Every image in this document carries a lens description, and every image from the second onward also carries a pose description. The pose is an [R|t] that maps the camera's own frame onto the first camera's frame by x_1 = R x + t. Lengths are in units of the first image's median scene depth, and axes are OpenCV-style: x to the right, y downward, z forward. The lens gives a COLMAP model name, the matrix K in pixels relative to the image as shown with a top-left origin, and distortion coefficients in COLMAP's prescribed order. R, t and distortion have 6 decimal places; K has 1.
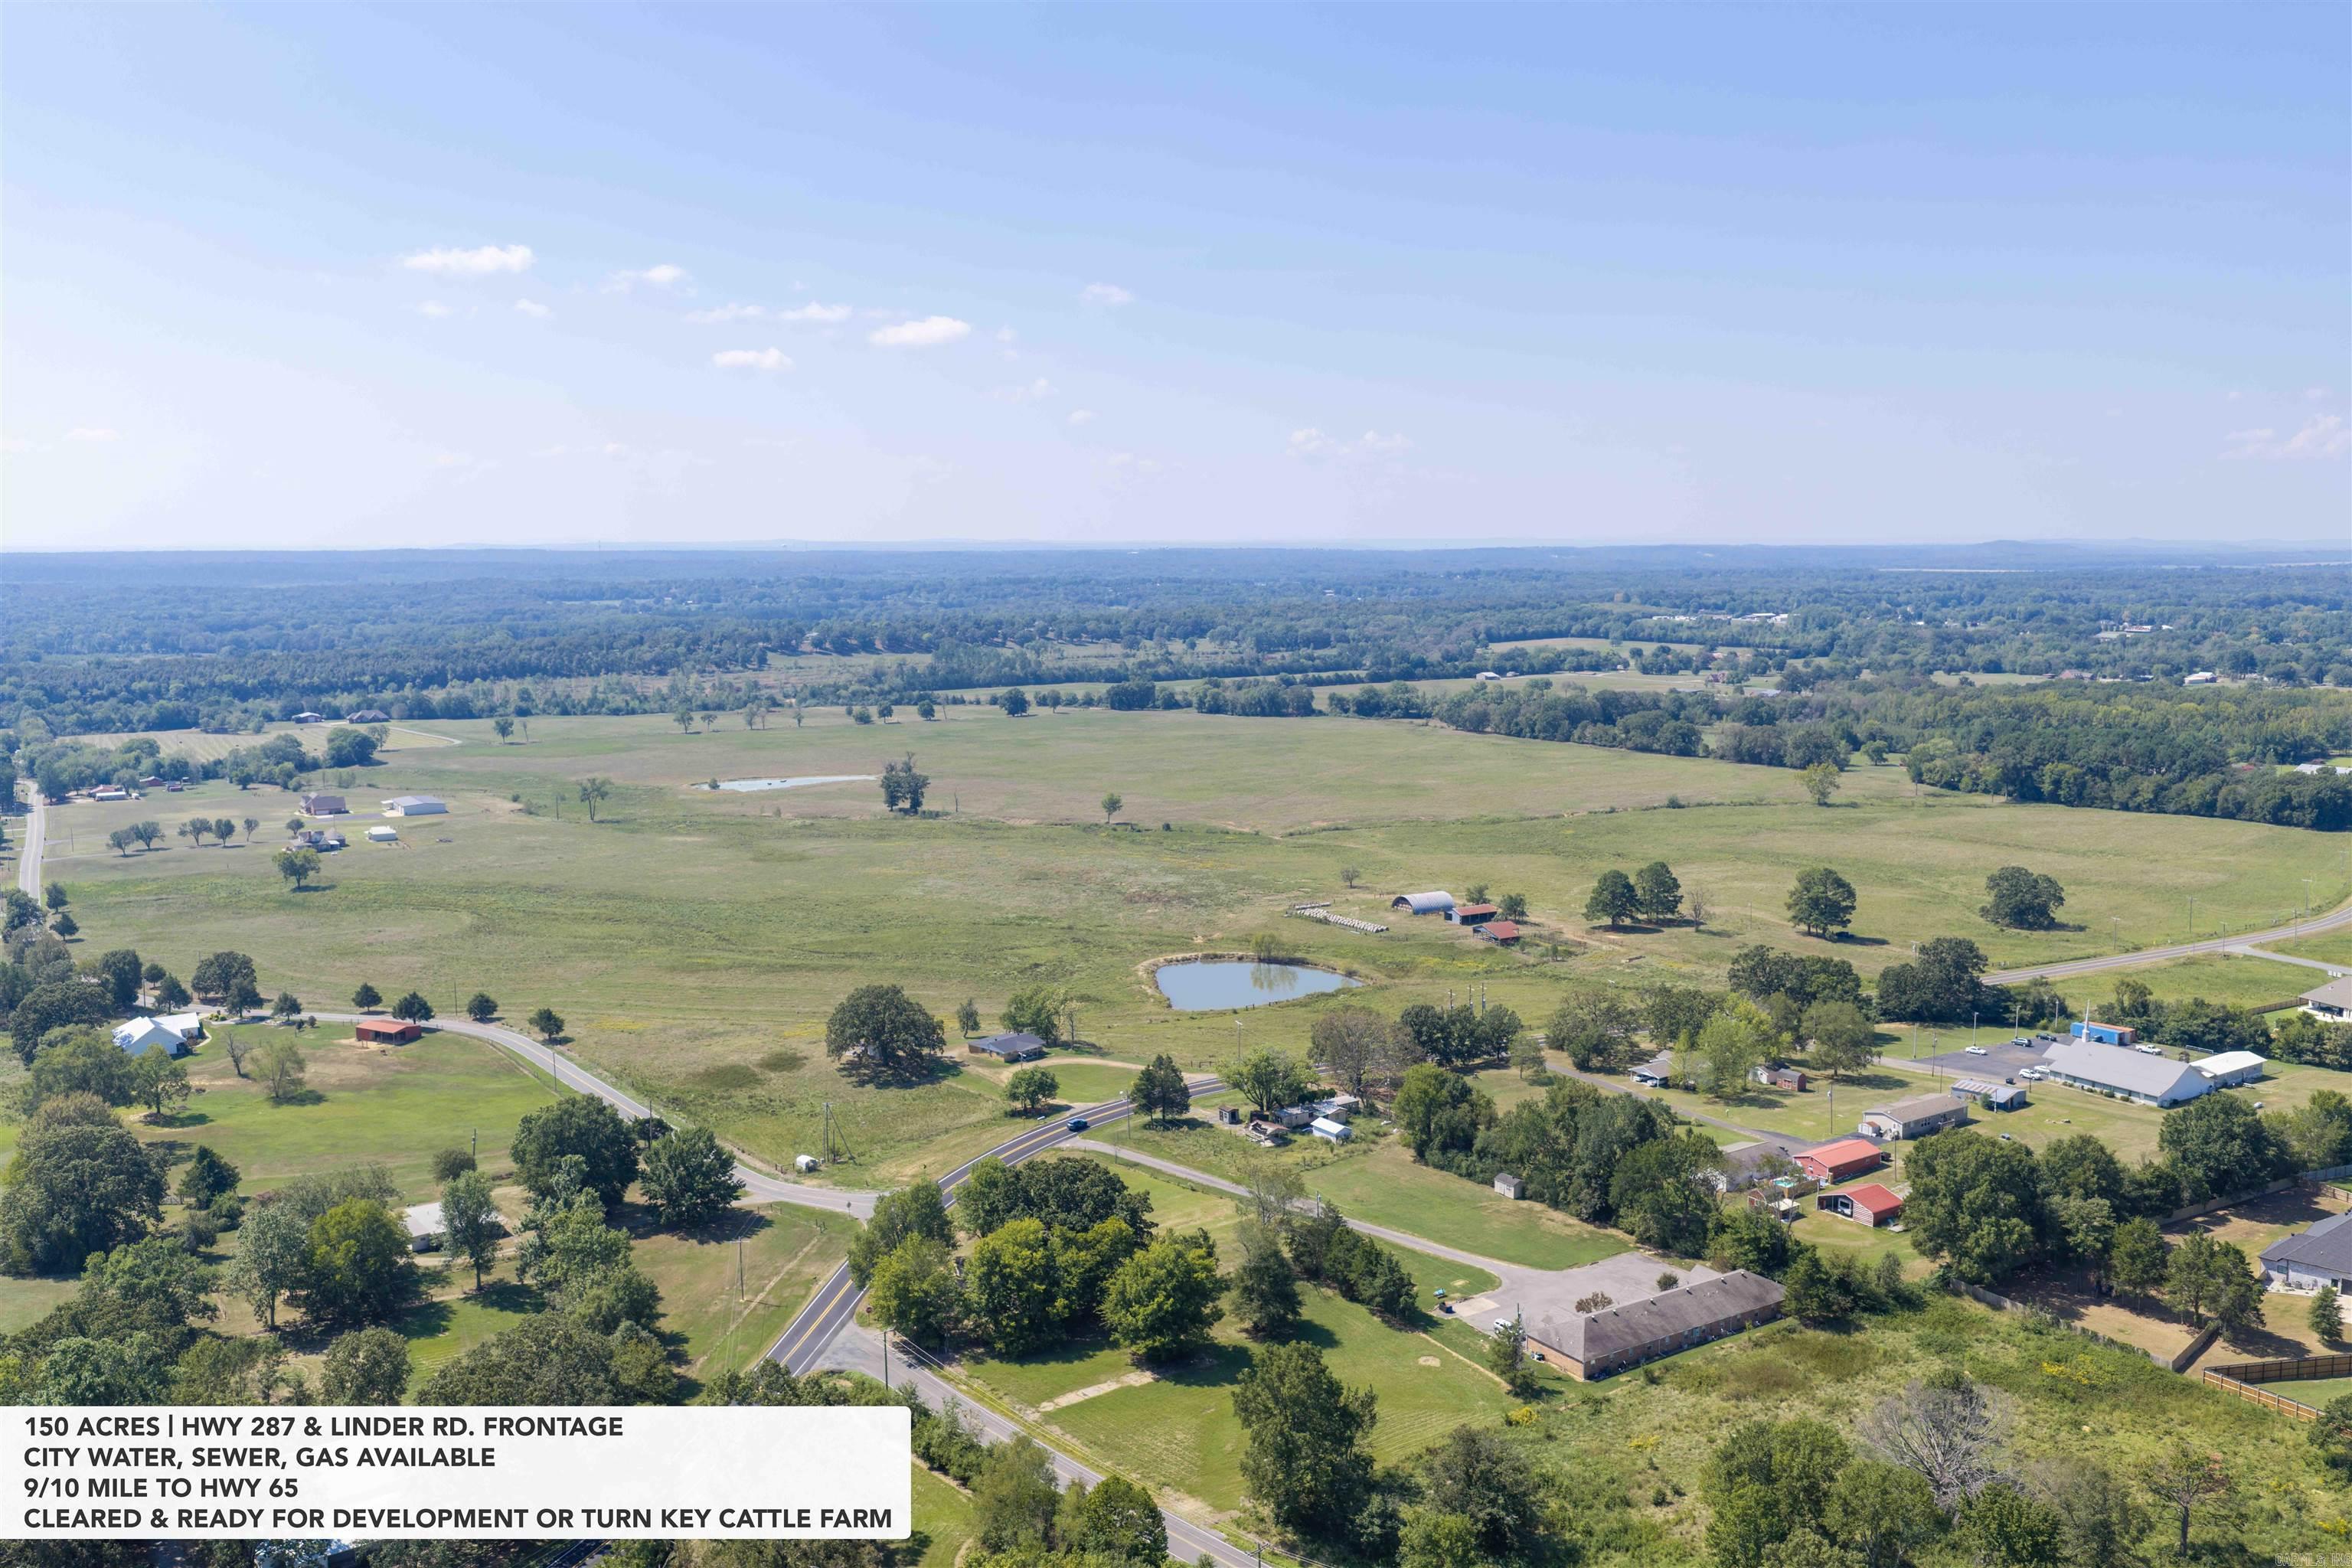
lens RADIAL K [[1941.4, 0, 1180.8], [0, 1941.4, 785.8], [0, 0, 1]] dist [0.021013, -0.040948]
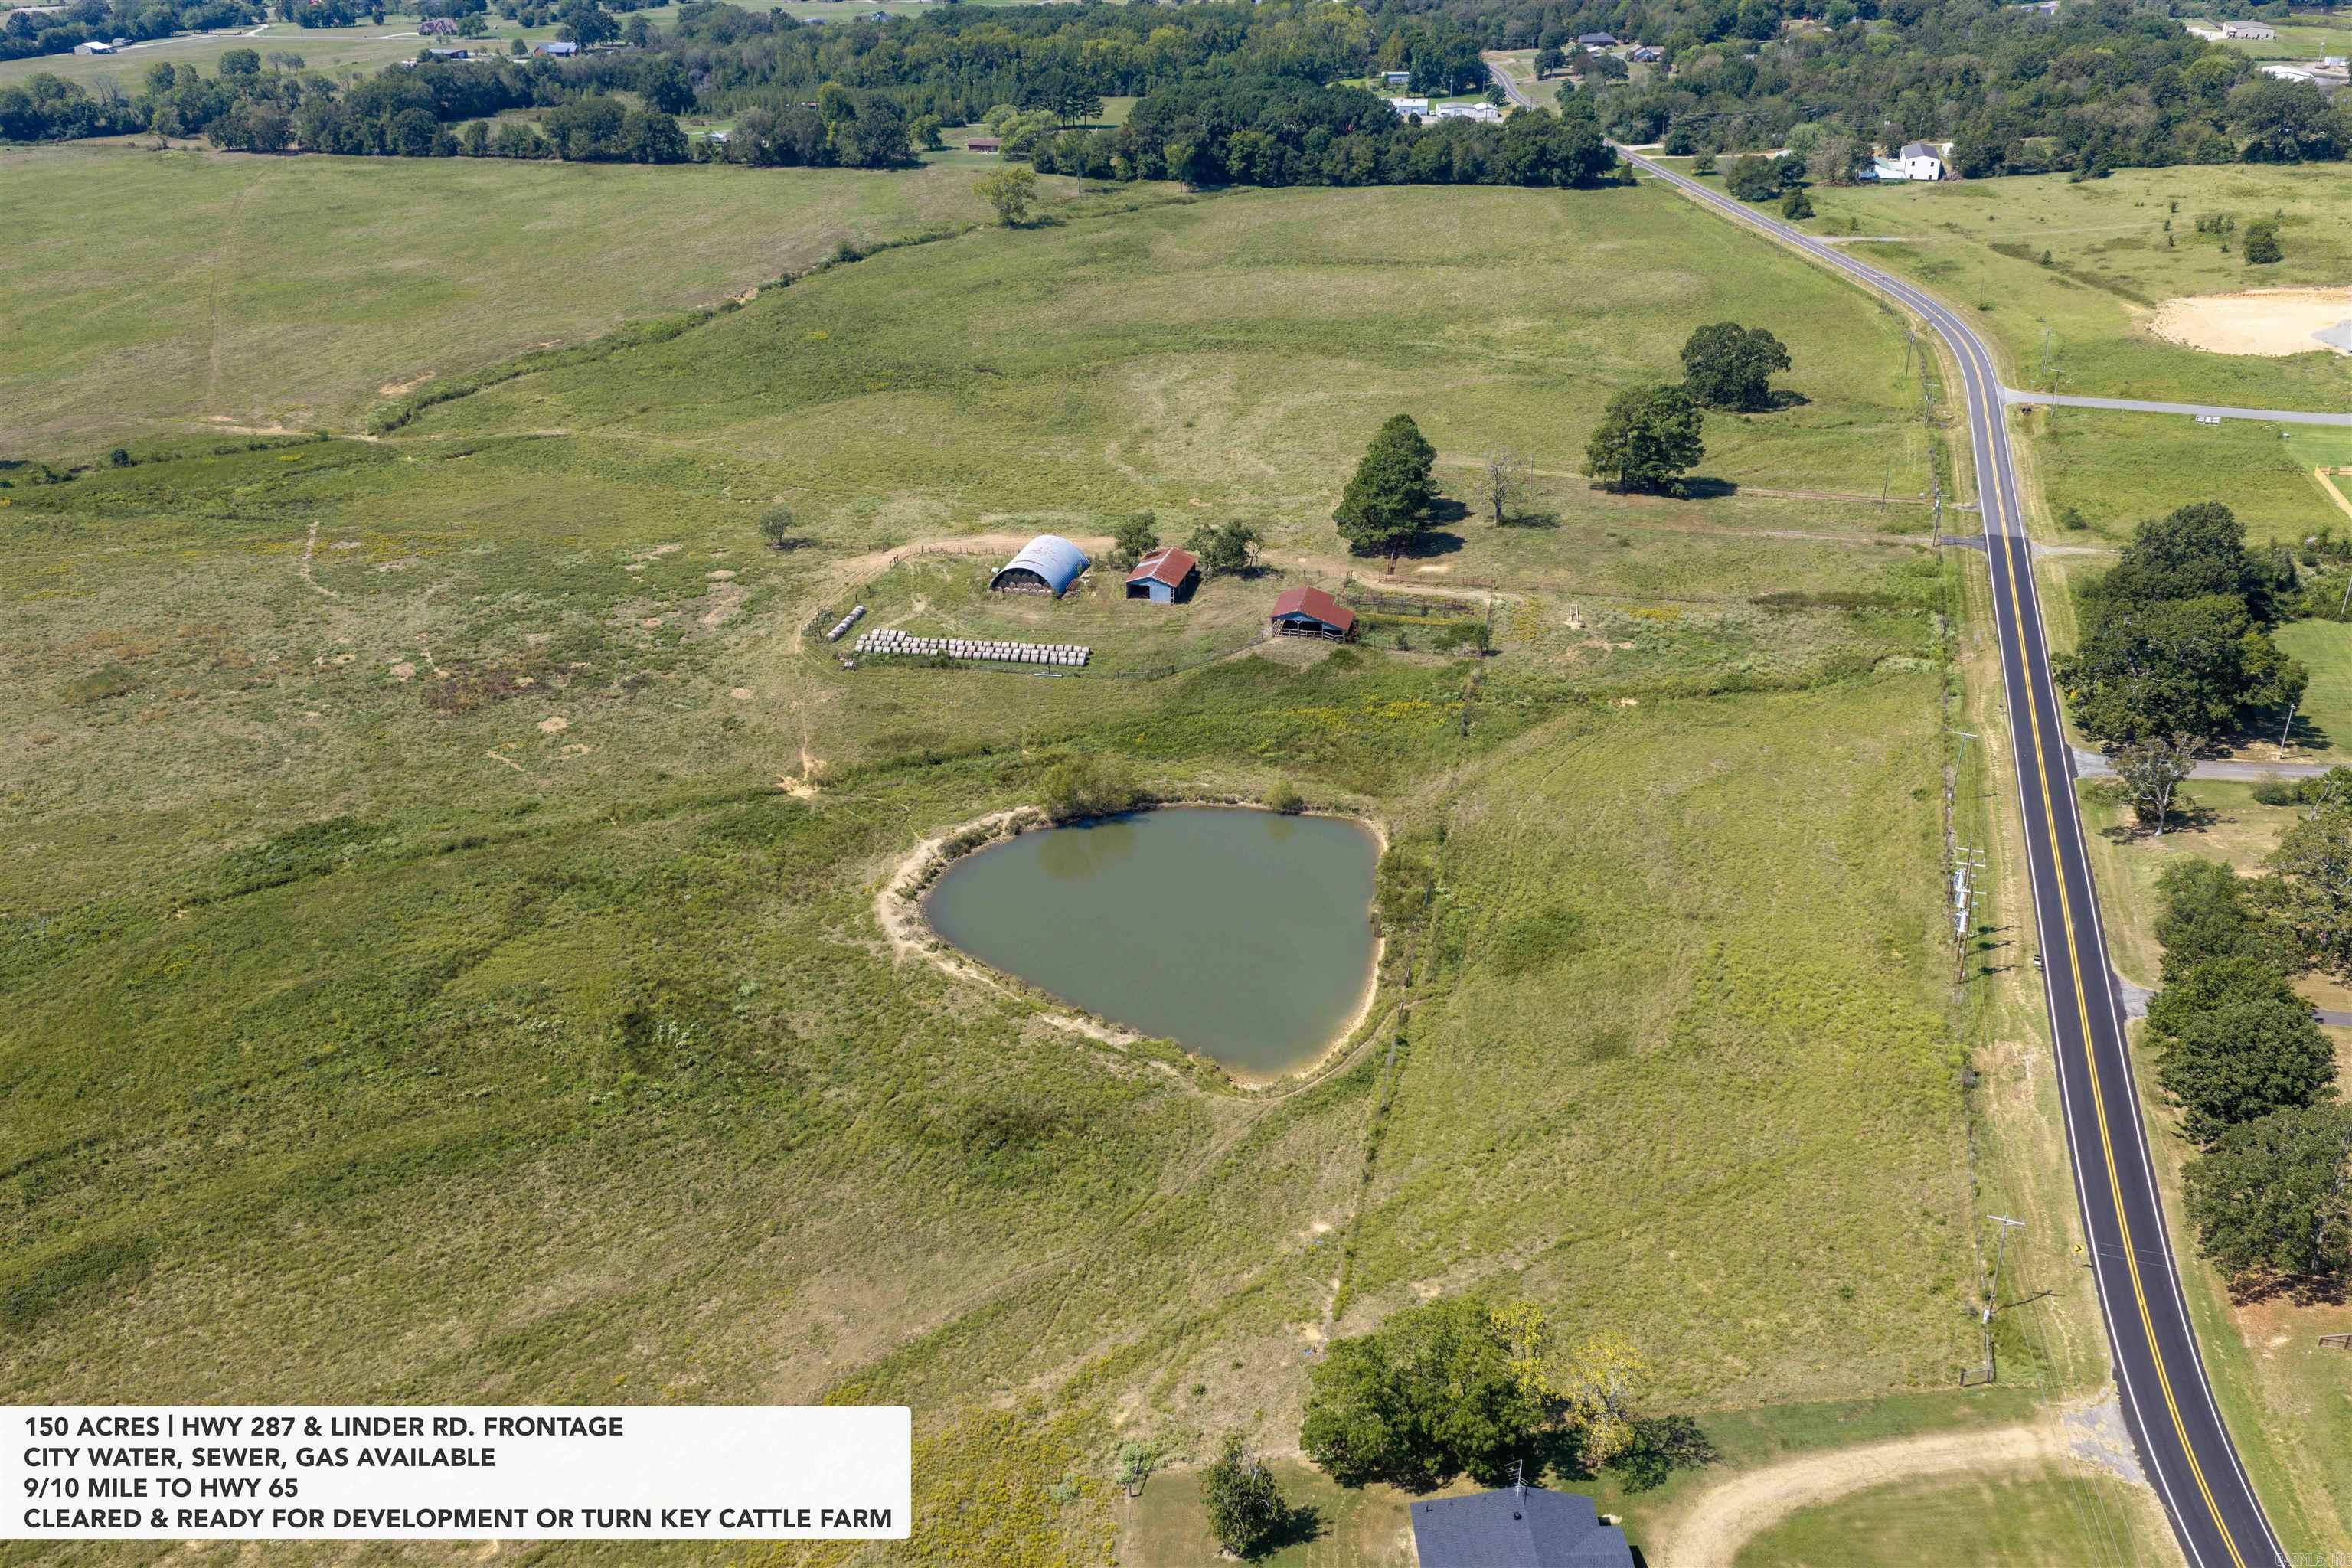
lens RADIAL K [[1941.4, 0, 1180.7], [0, 1941.4, 788.3], [0, 0, 1]] dist [0.021013, -0.040948]
pose [[0.714608, -0.315313, 0.624430, -0.099442], [0.093236, 0.927617, 0.361709, -0.036272], [-0.693283, -0.200261, 0.692282, 0.293347]]
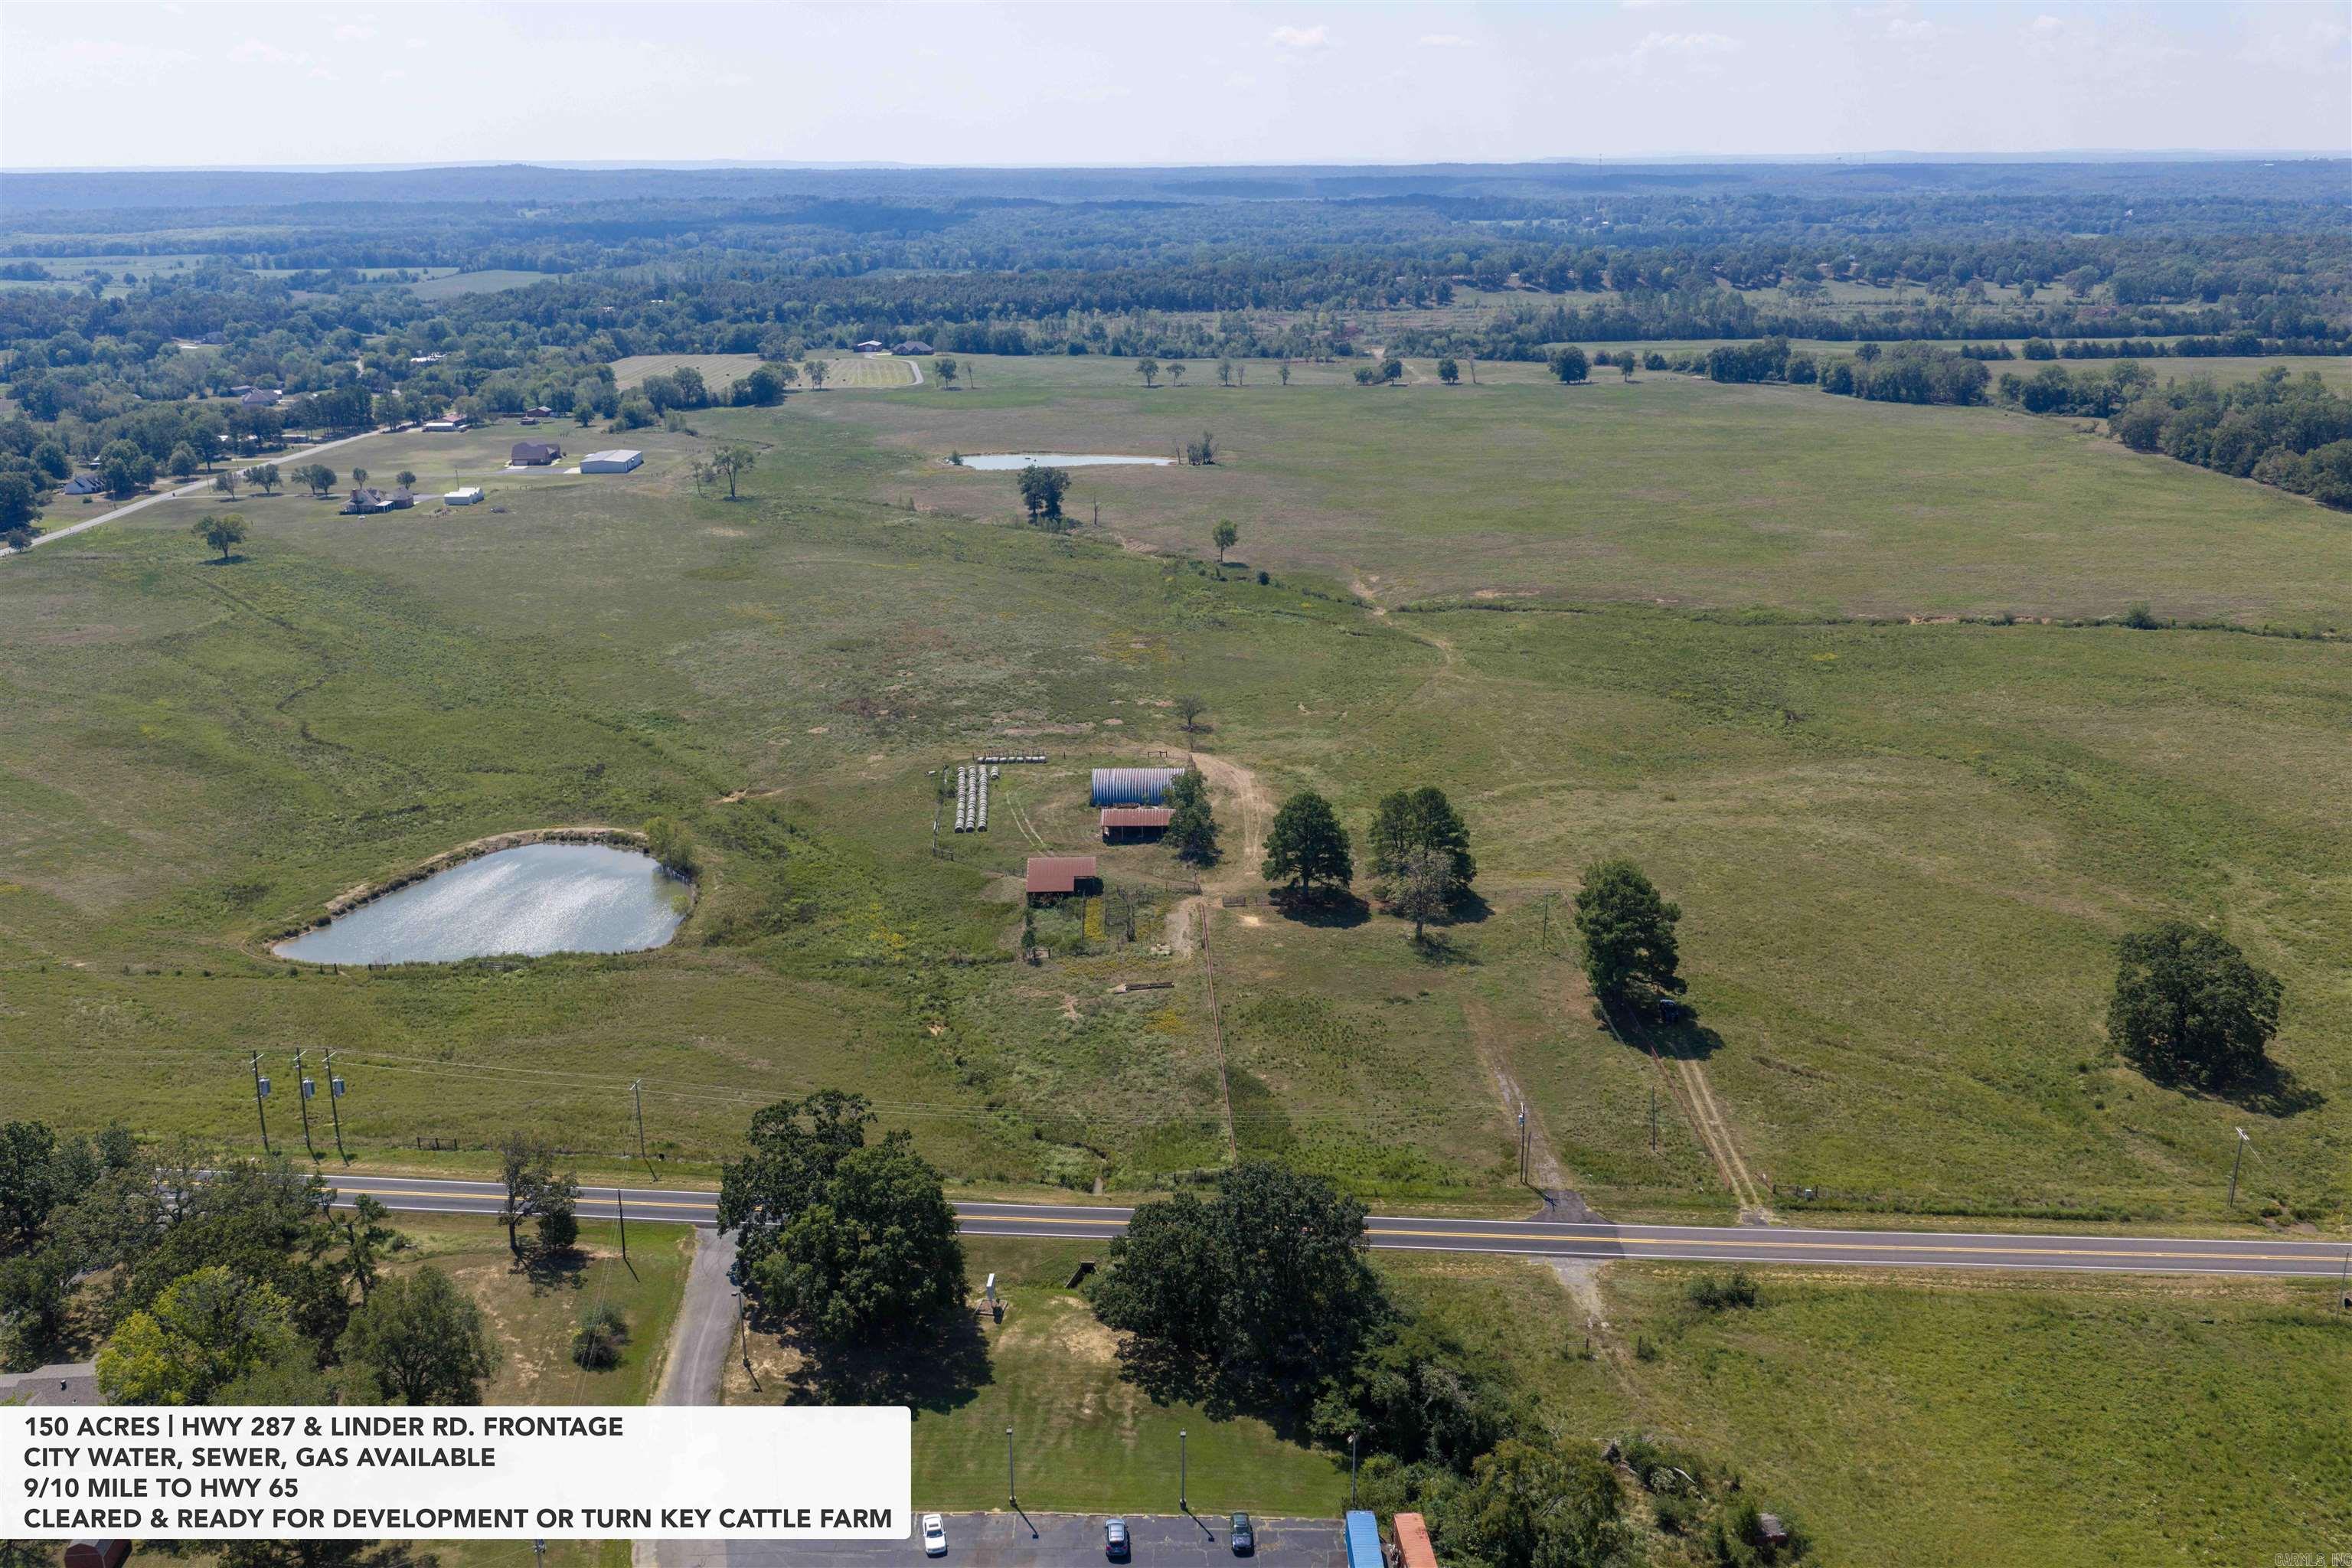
lens RADIAL K [[1941.4, 0, 1184.3], [0, 1941.4, 784.0], [0, 0, 1]] dist [0.021013, -0.040948]
pose [[0.854398, 0.155493, -0.495809, 0.214082], [-0.059953, 0.977304, 0.203182, -0.030337], [0.516149, -0.143873, 0.844328, 0.252208]]
